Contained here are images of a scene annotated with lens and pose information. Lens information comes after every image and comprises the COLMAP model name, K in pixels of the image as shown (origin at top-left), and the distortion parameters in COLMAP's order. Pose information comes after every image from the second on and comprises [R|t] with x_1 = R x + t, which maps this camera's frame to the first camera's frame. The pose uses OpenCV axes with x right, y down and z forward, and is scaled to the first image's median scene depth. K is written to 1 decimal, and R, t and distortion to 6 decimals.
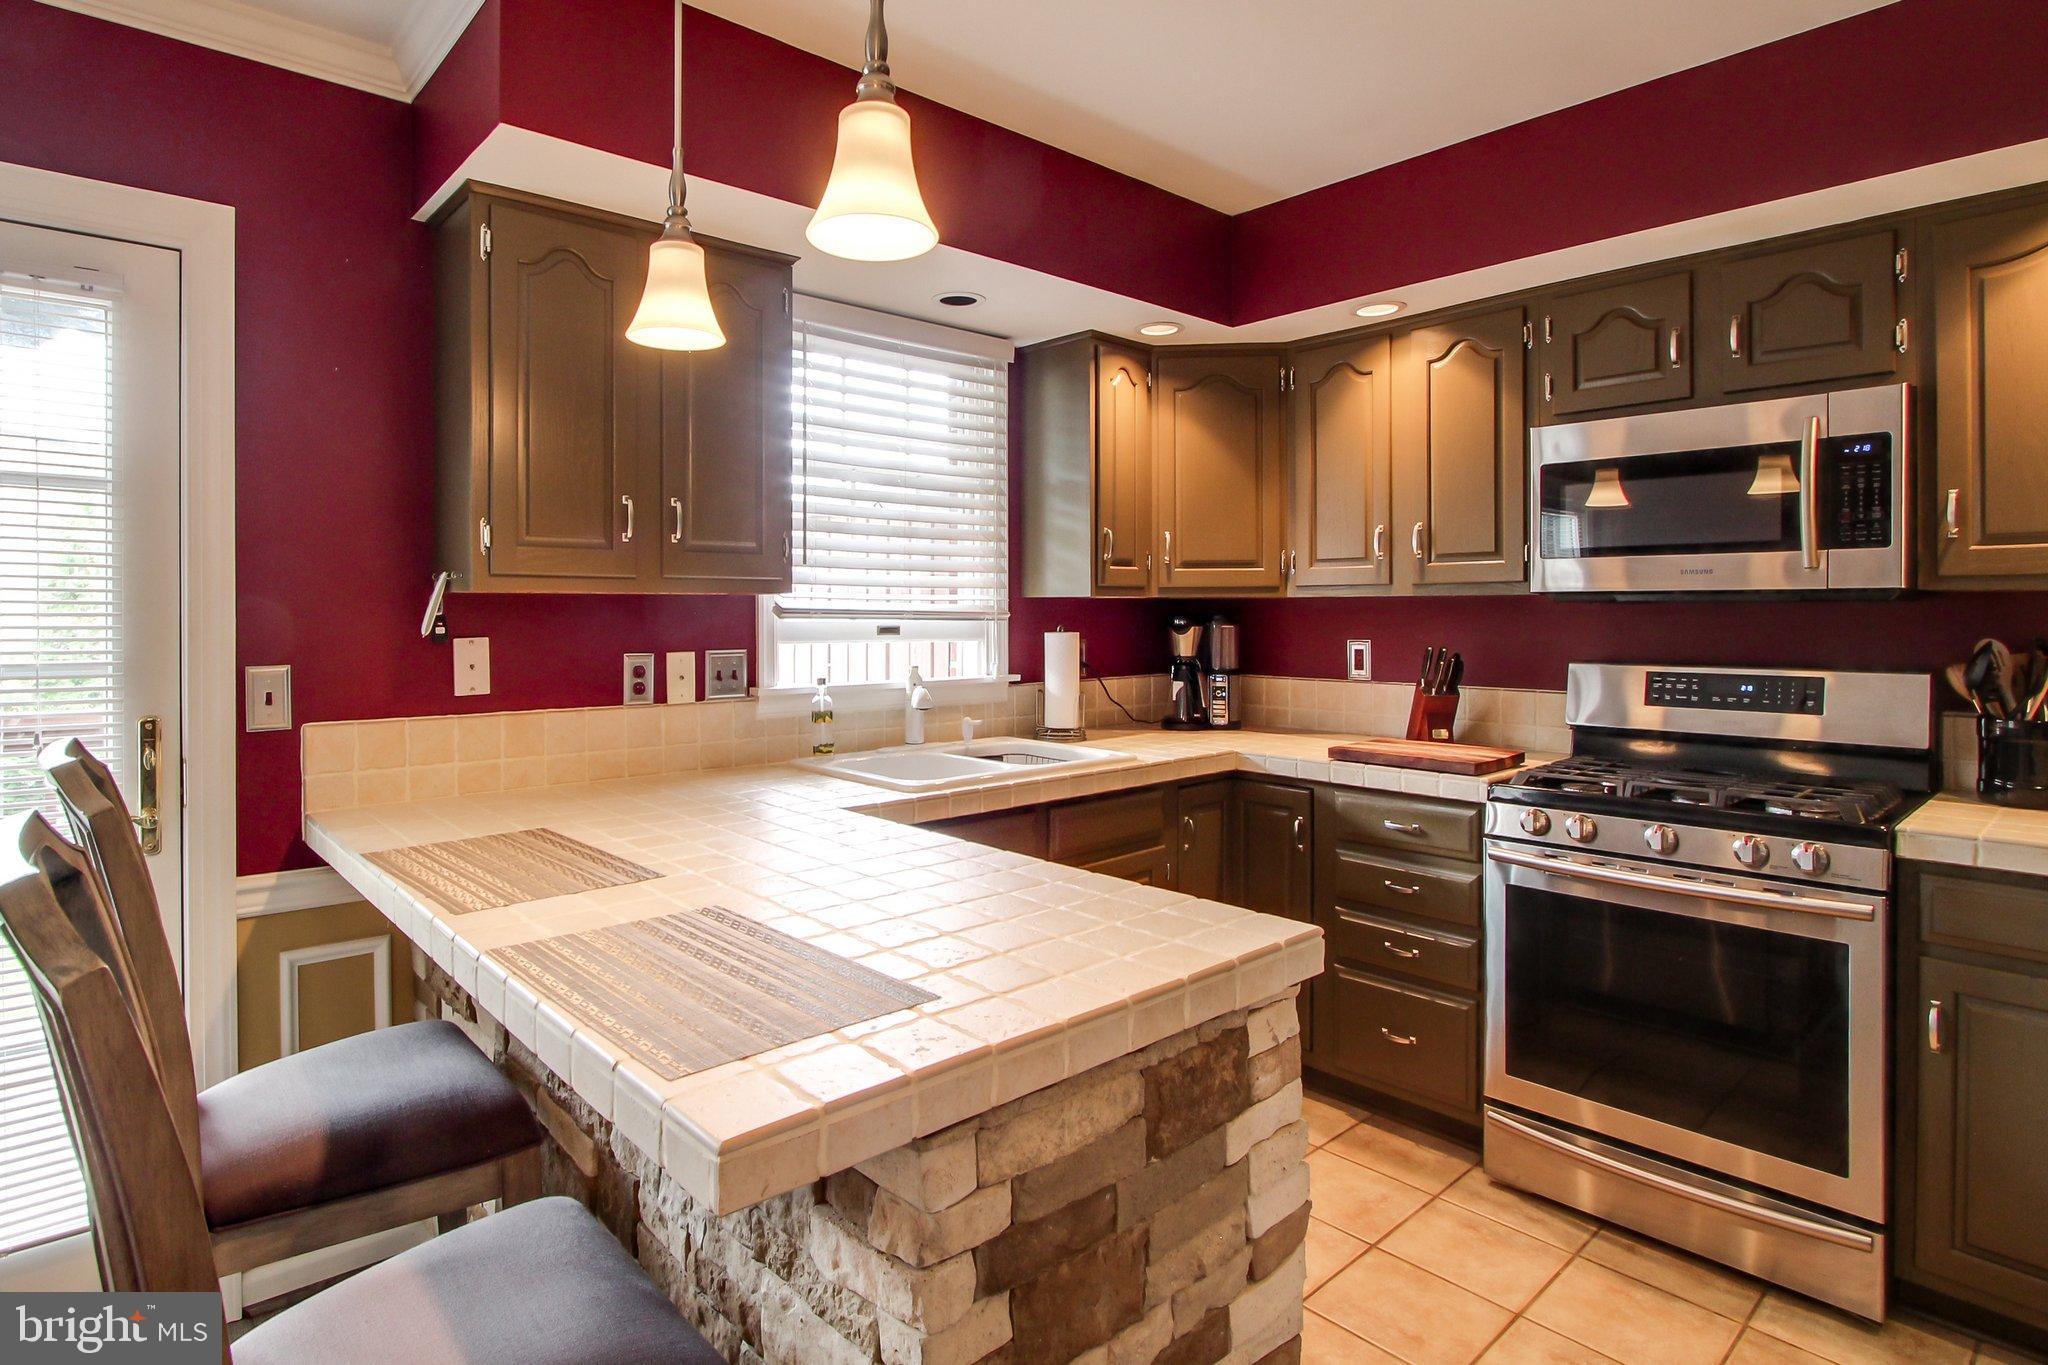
lens RADIAL K [[1064.8, 0, 909.9], [0, 1064.8, 614.5], [0, 0, 1]] dist [-0.009616, -0.000313]
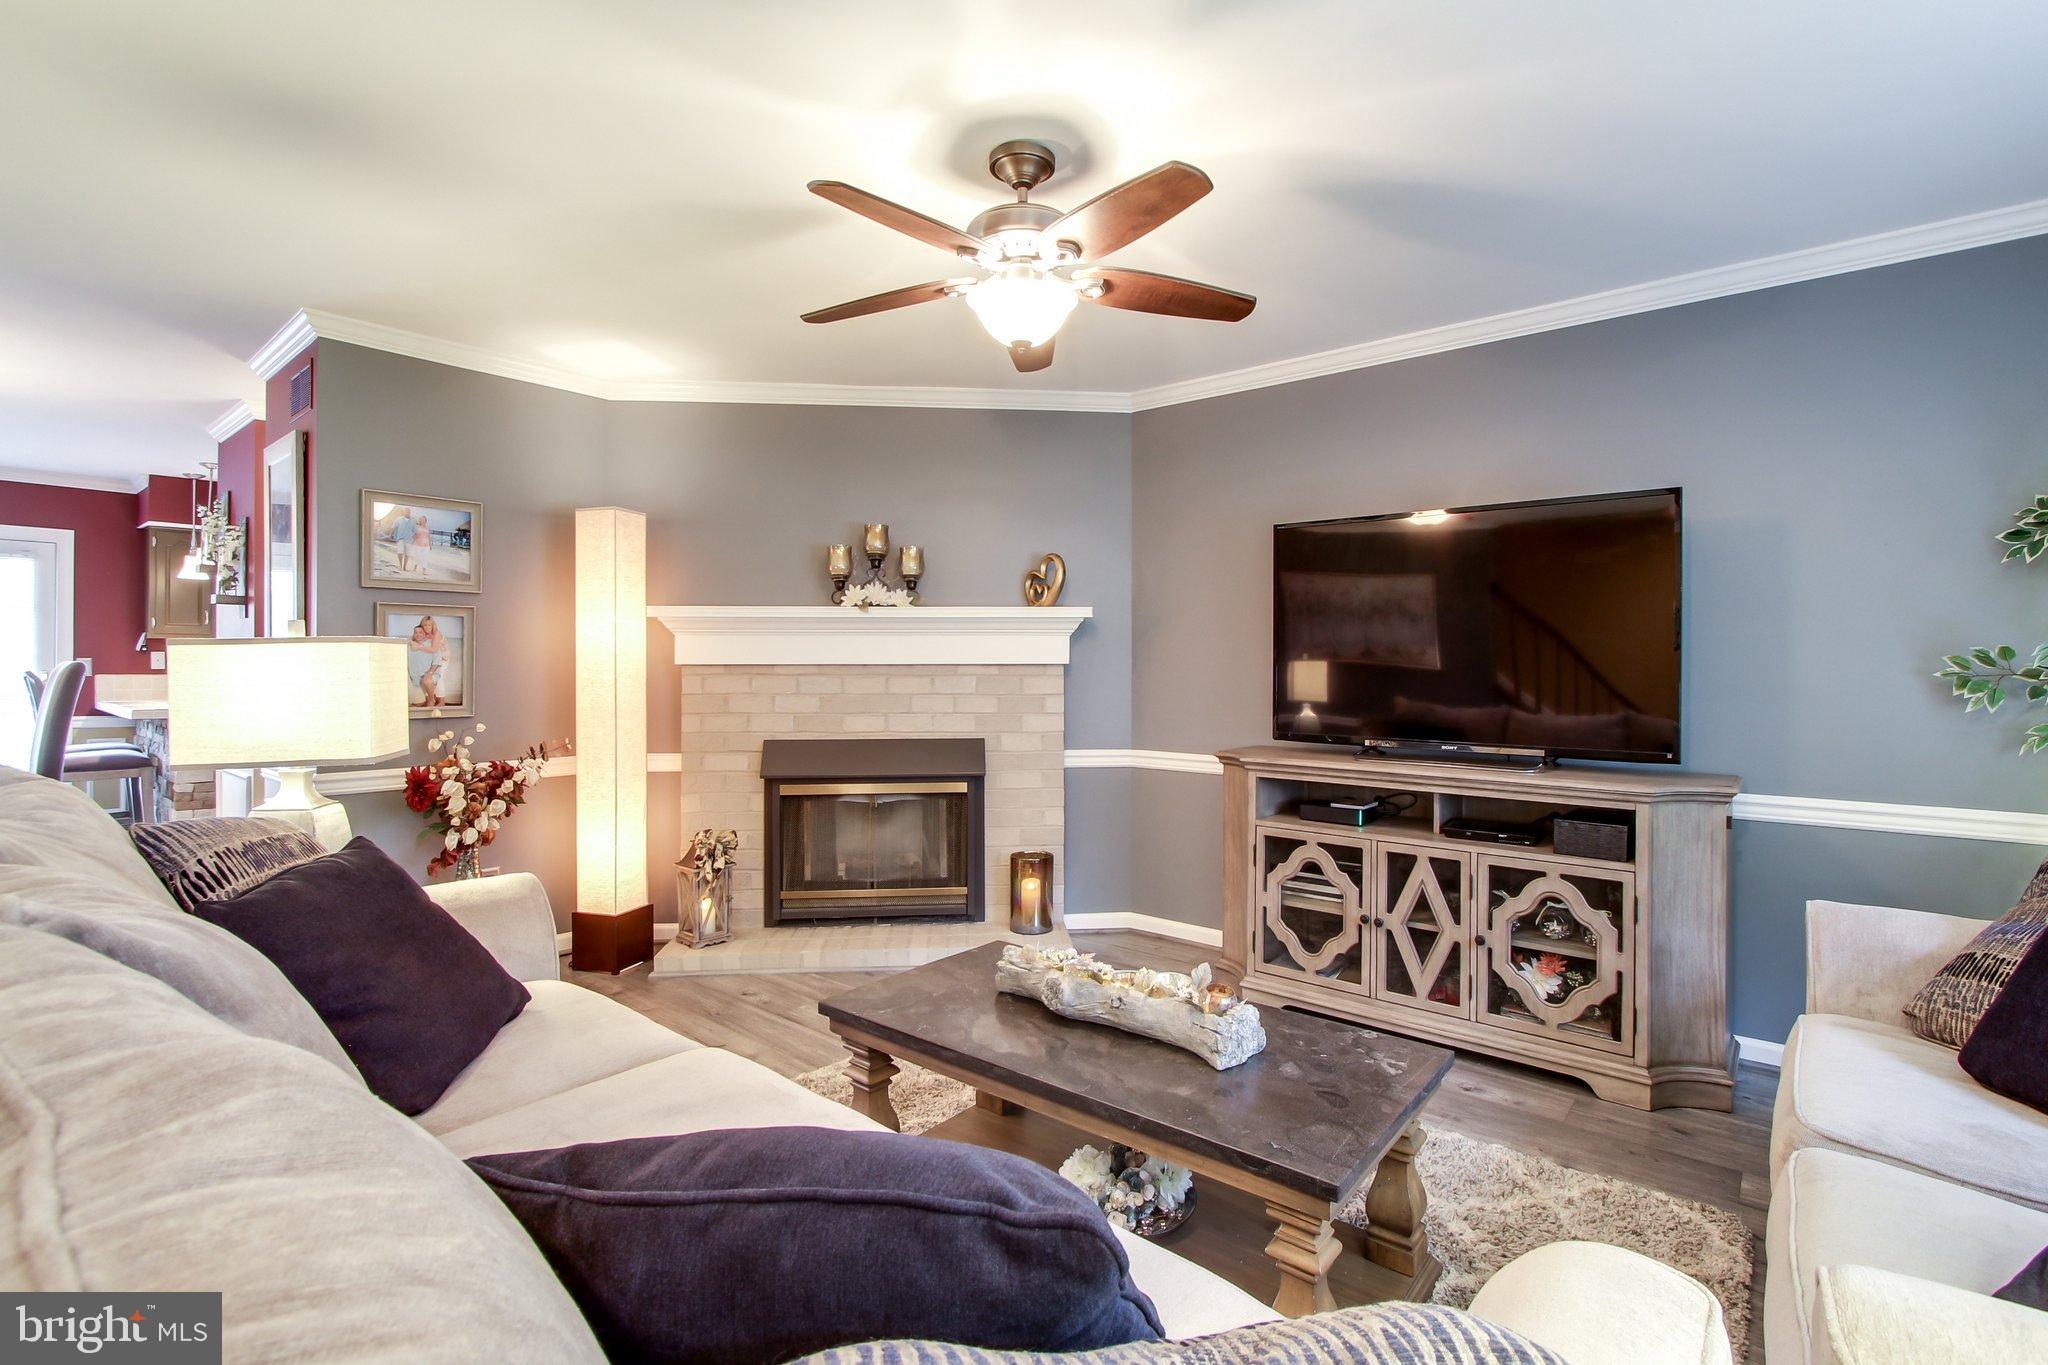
lens RADIAL K [[952.6, 0, 1027.6], [0, 952.6, 657.4], [0, 0, 1]] dist [-0.002340, -0.000529]
pose [[0.983385, 0.008845, 0.181314, 1.444489], [-0.006667, 0.999898, -0.012618, 0.049244], [-0.181407, 0.011200, 0.983344, -2.024120]]
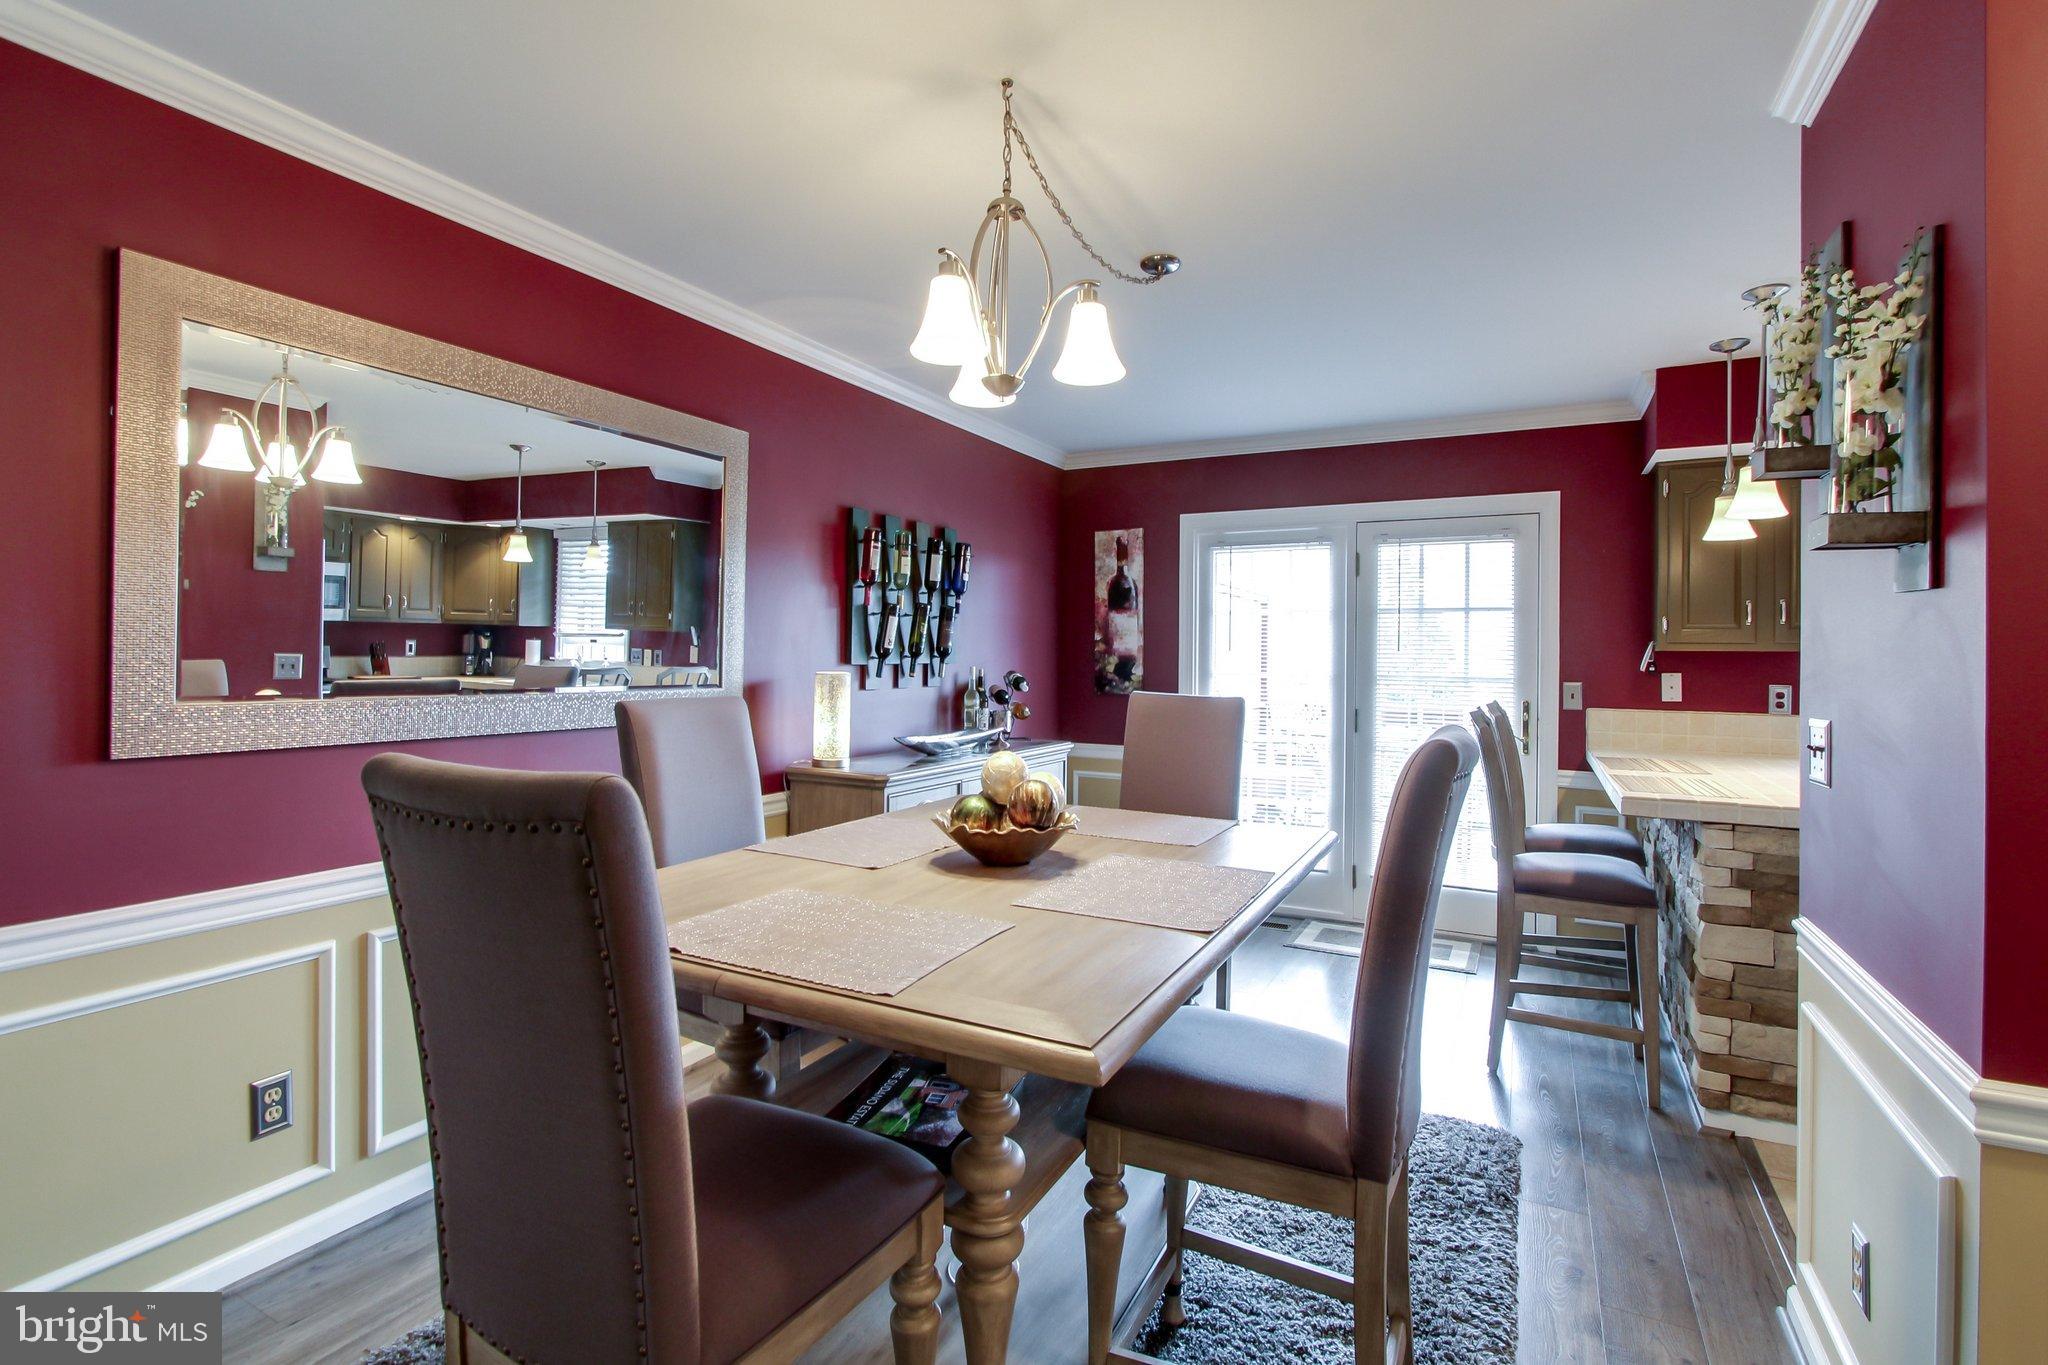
lens RADIAL K [[937.5, 0, 1060.2], [0, 937.5, 655.6], [0, 0, 1]] dist [-0.004675, 0.000025]
pose [[0.415173, 0.005194, -0.909728, 0.606687], [-0.015130, 0.999885, -0.001197, 0.007079], [0.909617, 0.014261, 0.415204, -0.669096]]
